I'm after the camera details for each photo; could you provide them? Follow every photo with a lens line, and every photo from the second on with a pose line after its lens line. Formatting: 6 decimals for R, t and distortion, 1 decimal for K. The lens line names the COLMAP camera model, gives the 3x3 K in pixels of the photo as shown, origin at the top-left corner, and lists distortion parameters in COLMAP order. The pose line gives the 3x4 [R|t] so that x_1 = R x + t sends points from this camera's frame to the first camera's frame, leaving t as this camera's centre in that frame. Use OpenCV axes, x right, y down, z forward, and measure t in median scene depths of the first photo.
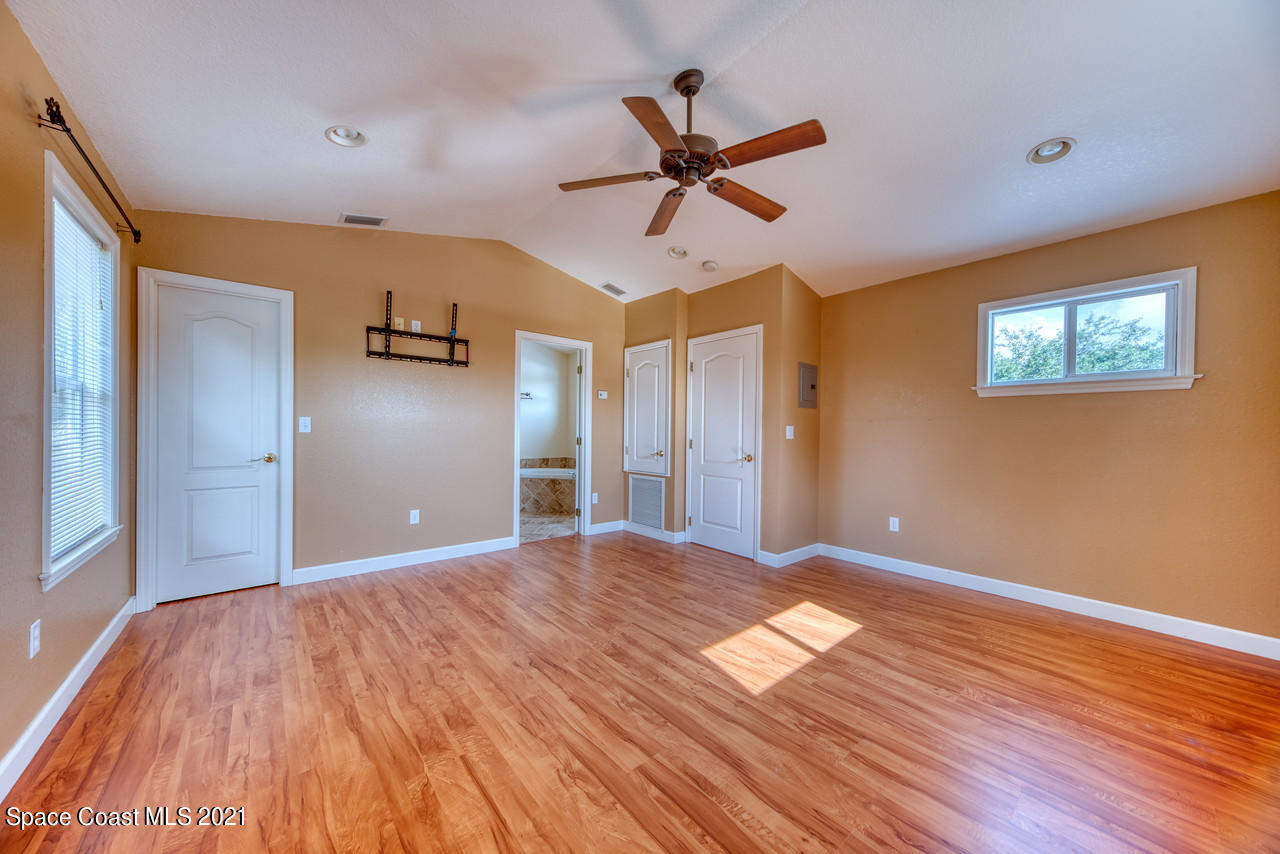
lens RADIAL K [[441.9, 0, 630.6], [0, 441.9, 432.8], [0, 0, 1]] dist [0.000613, 0.002994]
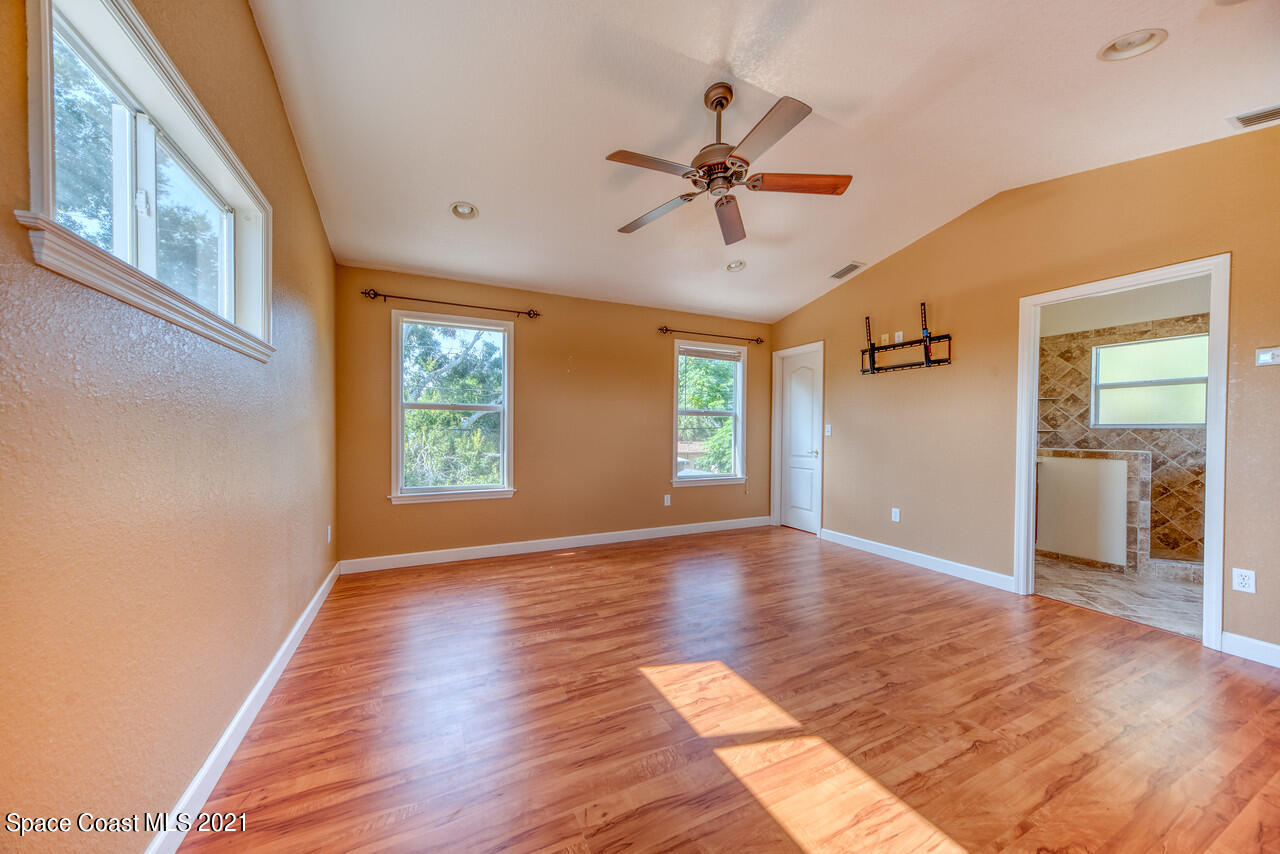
lens RADIAL K [[441.9, 0, 630.6], [0, 441.9, 432.8], [0, 0, 1]] dist [0.000613, 0.002994]
pose [[-0.250812, -0.004482, -0.968026, 0.804381], [-0.016959, 0.999856, -0.000235, 0.002543], [0.967887, 0.016357, -0.250852, 0.724120]]
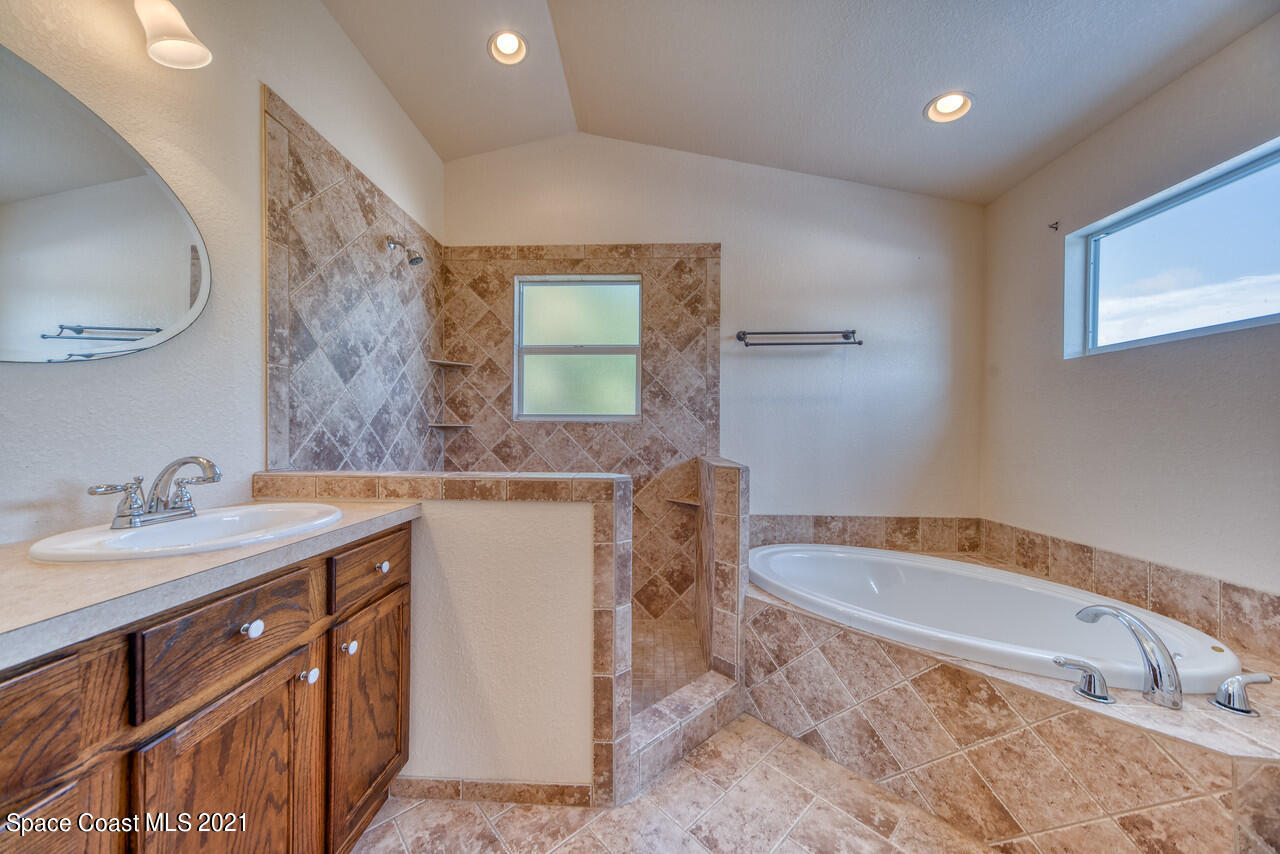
lens RADIAL K [[441.9, 0, 630.6], [0, 441.9, 432.8], [0, 0, 1]] dist [0.000613, 0.002994]
pose [[0.739083, -0.002602, -0.673610, -0.271136], [-0.004333, 0.999953, -0.008618, -0.011015], [0.673601, 0.009288, 0.739037, 1.361000]]
